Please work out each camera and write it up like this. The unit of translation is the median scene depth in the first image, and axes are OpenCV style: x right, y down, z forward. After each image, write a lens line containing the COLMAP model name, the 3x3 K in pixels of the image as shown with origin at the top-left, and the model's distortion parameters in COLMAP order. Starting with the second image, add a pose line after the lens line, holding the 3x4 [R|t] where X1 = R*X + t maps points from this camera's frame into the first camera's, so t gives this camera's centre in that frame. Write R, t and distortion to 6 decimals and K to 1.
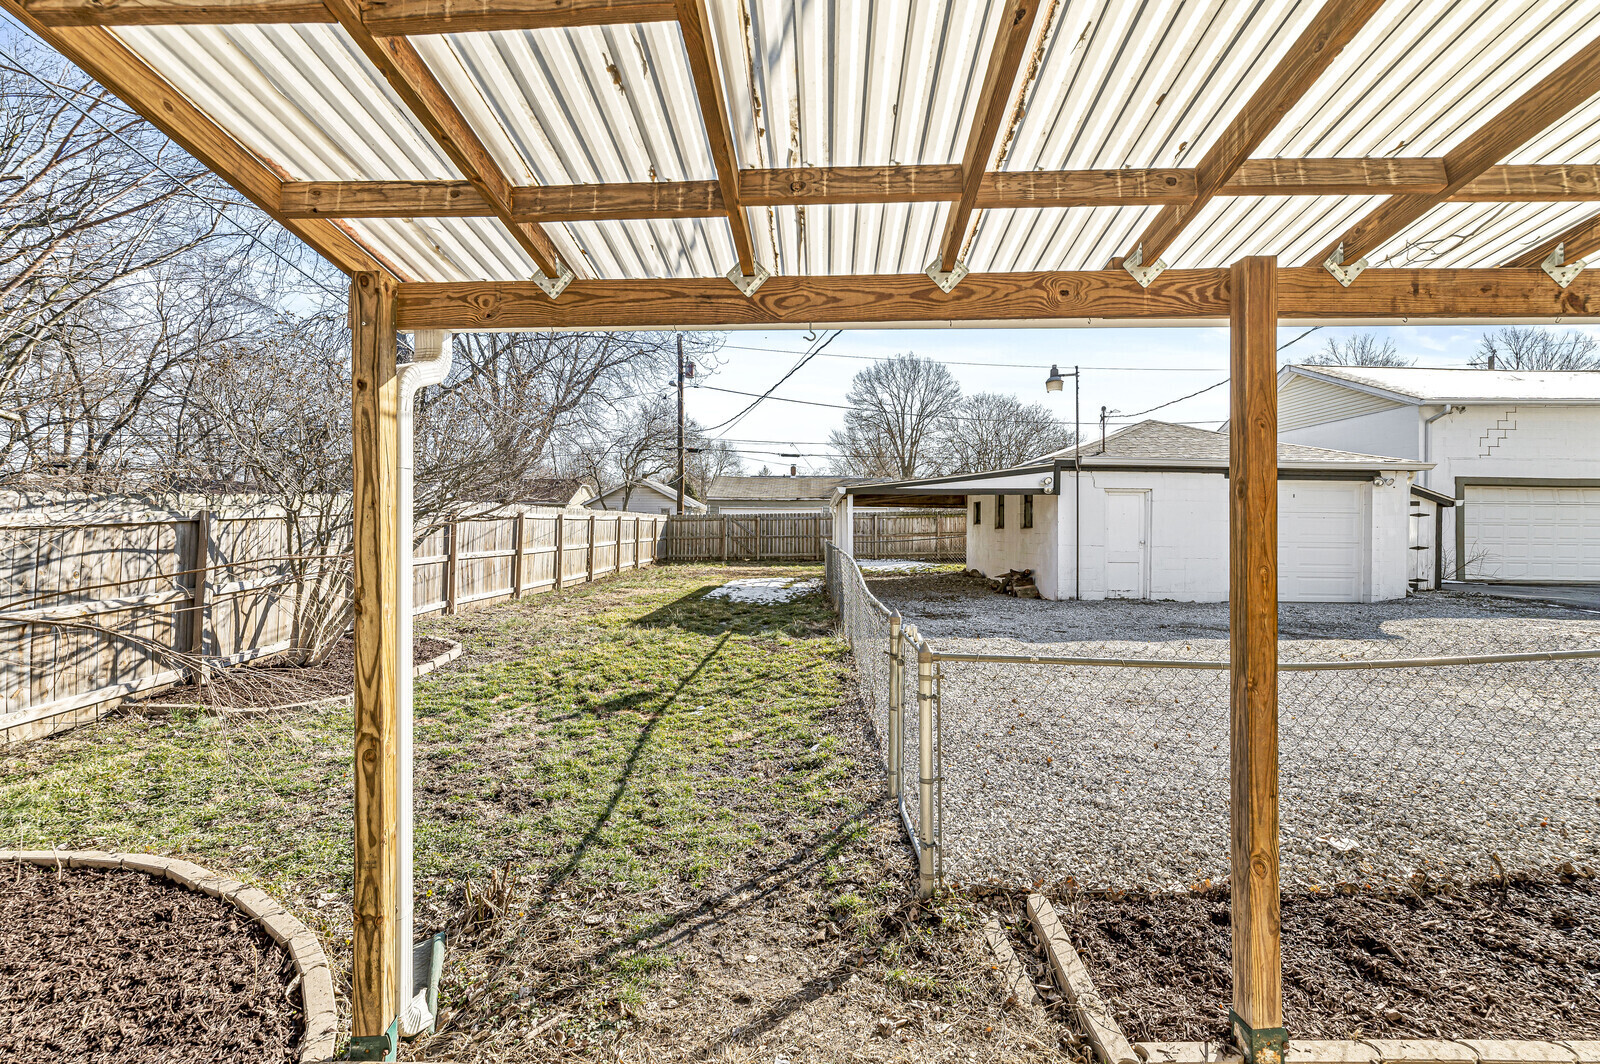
lens RADIAL K [[697.7, 0, 801.7], [0, 697.7, 526.7], [0, 0, 1]] dist [-0.002054, -0.000144]
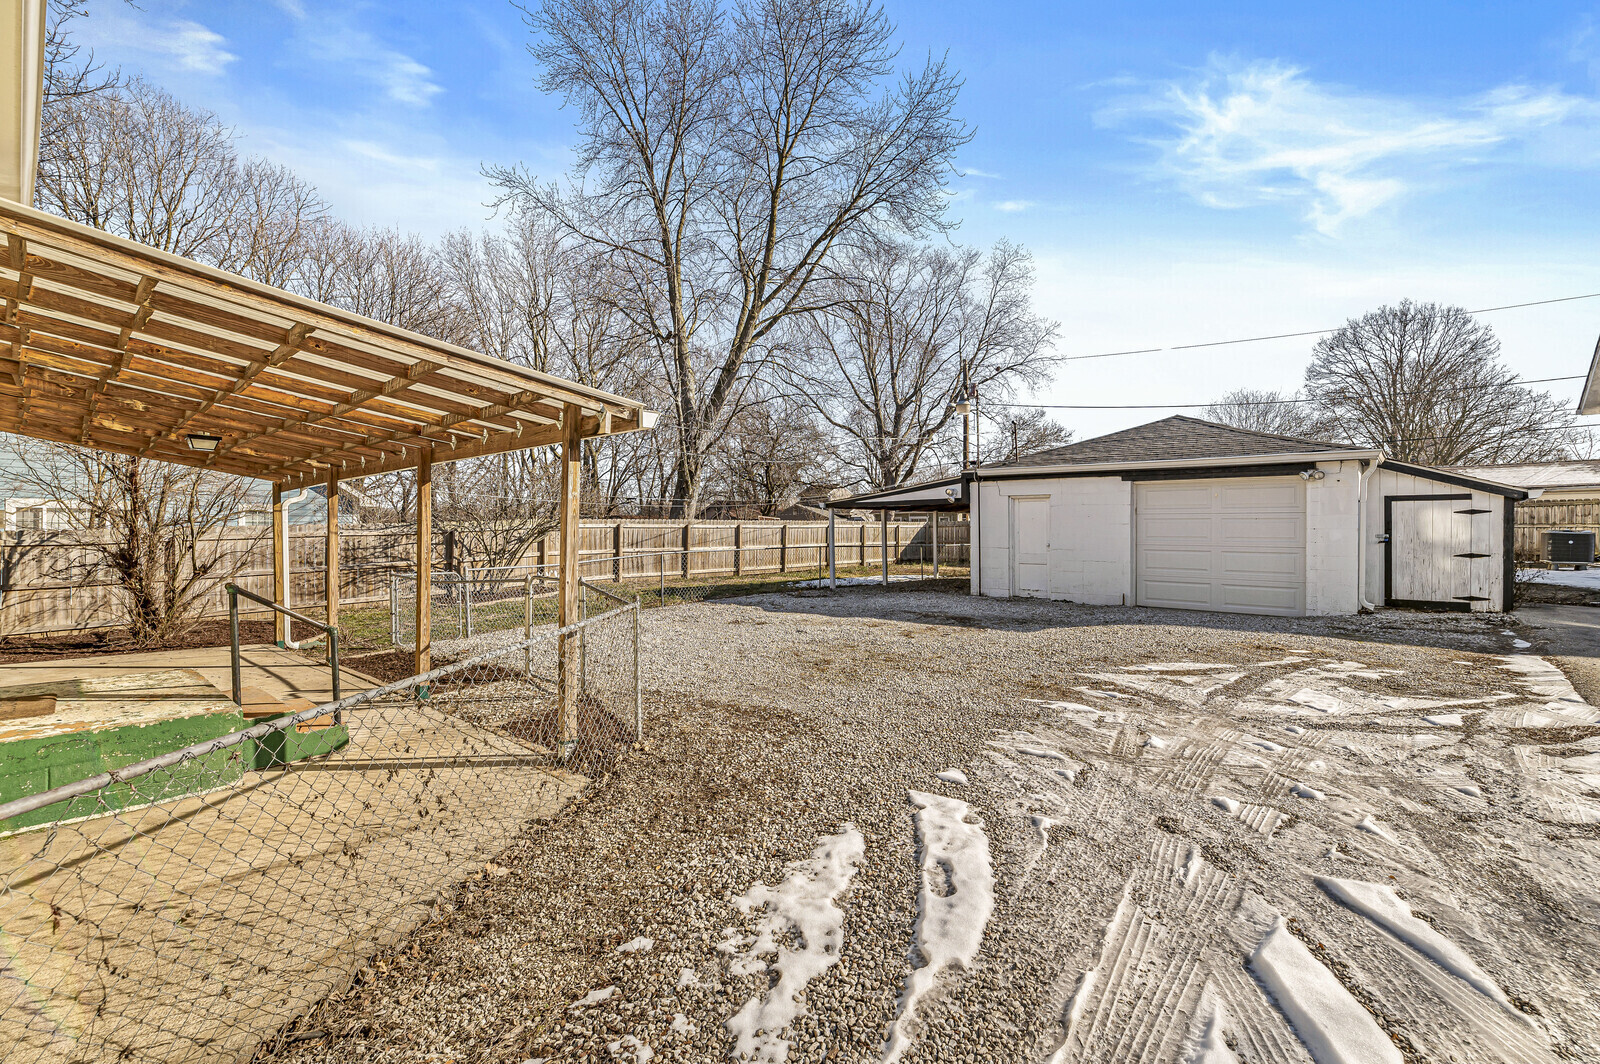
lens RADIAL K [[697.7, 0, 801.7], [0, 697.7, 526.7], [0, 0, 1]] dist [-0.002054, -0.000144]
pose [[0.758842, -0.011092, -0.651180, 0.906914], [0.006090, 0.999932, -0.009936, 0.002697], [0.651246, 0.003575, 0.758859, -0.048066]]
